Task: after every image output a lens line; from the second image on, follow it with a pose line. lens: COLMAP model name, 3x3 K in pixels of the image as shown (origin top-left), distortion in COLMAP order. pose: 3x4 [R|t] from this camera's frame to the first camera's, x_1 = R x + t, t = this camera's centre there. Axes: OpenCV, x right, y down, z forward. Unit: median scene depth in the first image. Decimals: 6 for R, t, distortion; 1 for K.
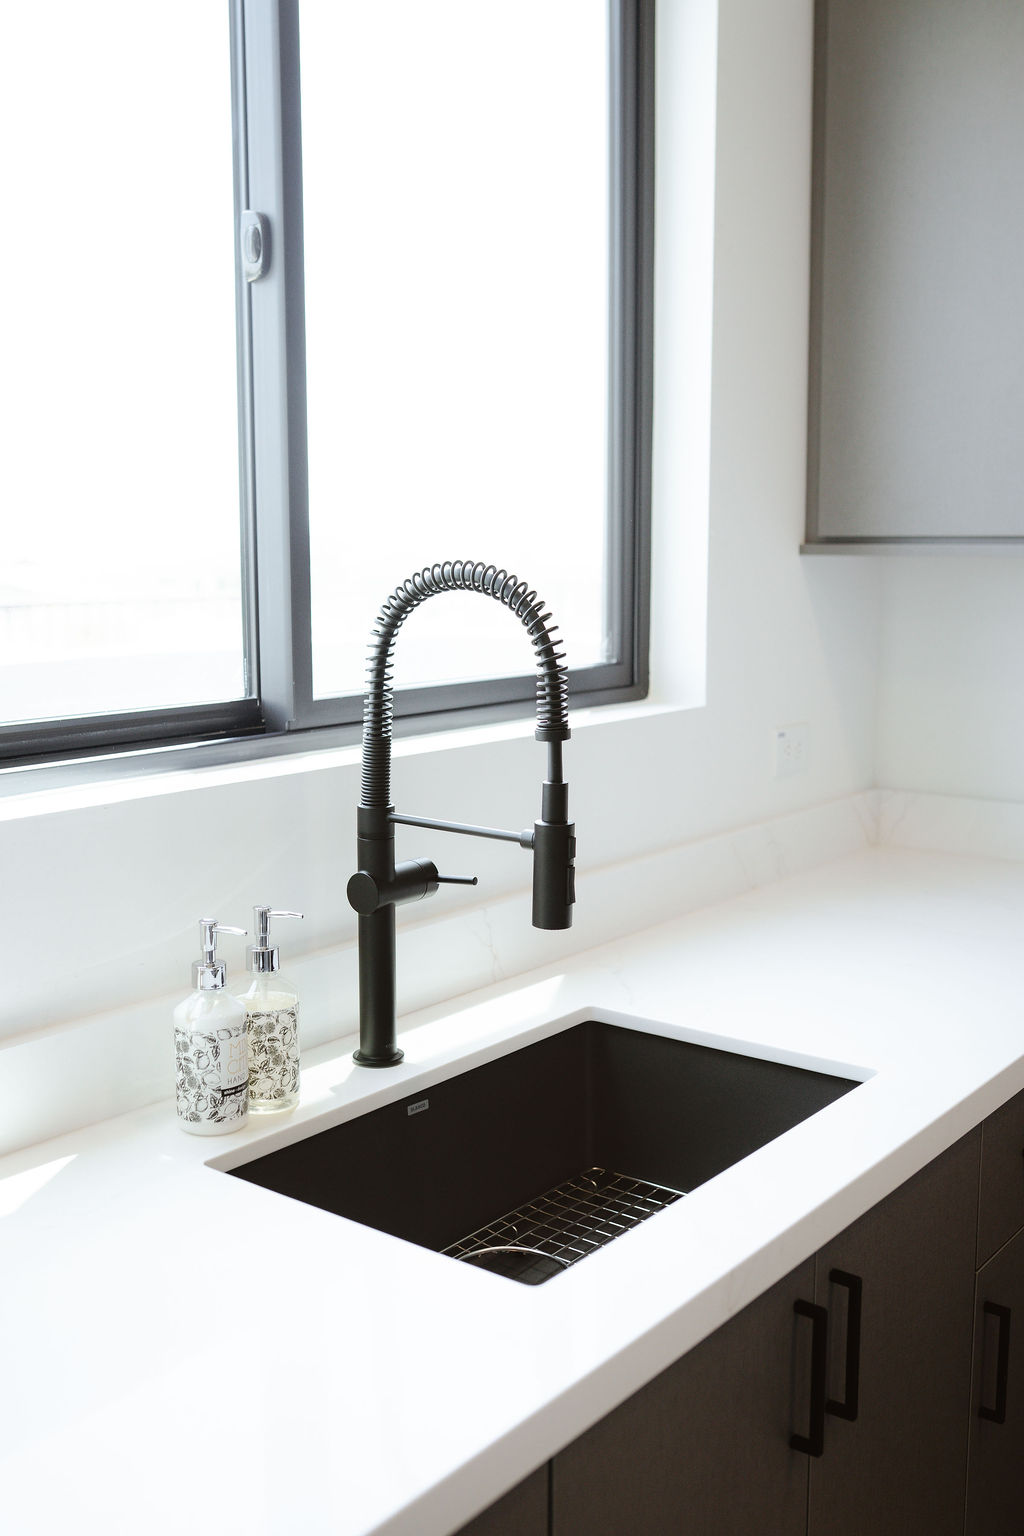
lens RADIAL K [[1491.4, 0, 507.1], [0, 1491.4, 766.0], [0, 0, 1]] dist [-0.063175, 0.102508]
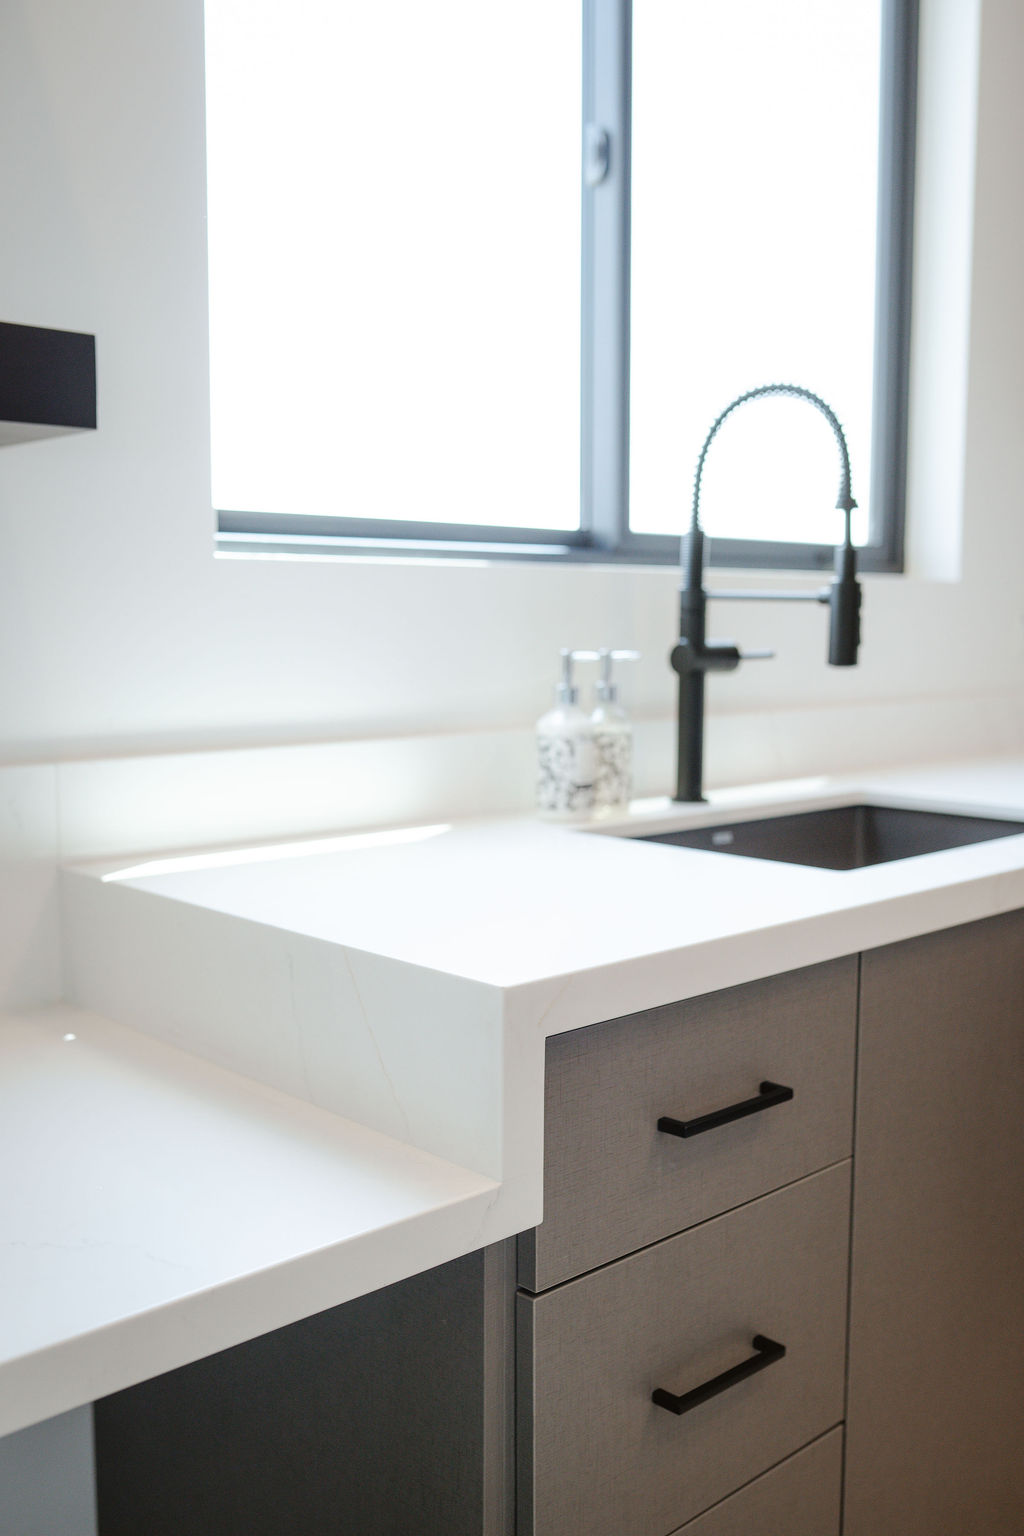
lens RADIAL K [[1491.4, 0, 507.1], [0, 1491.4, 766.0], [0, 0, 1]] dist [-0.063175, 0.102508]
pose [[0.989424, 0.019845, -0.143685, -0.058430], [-0.026169, 0.998764, -0.042260, 0.218670], [0.142669, 0.045573, 0.988721, -0.214869]]
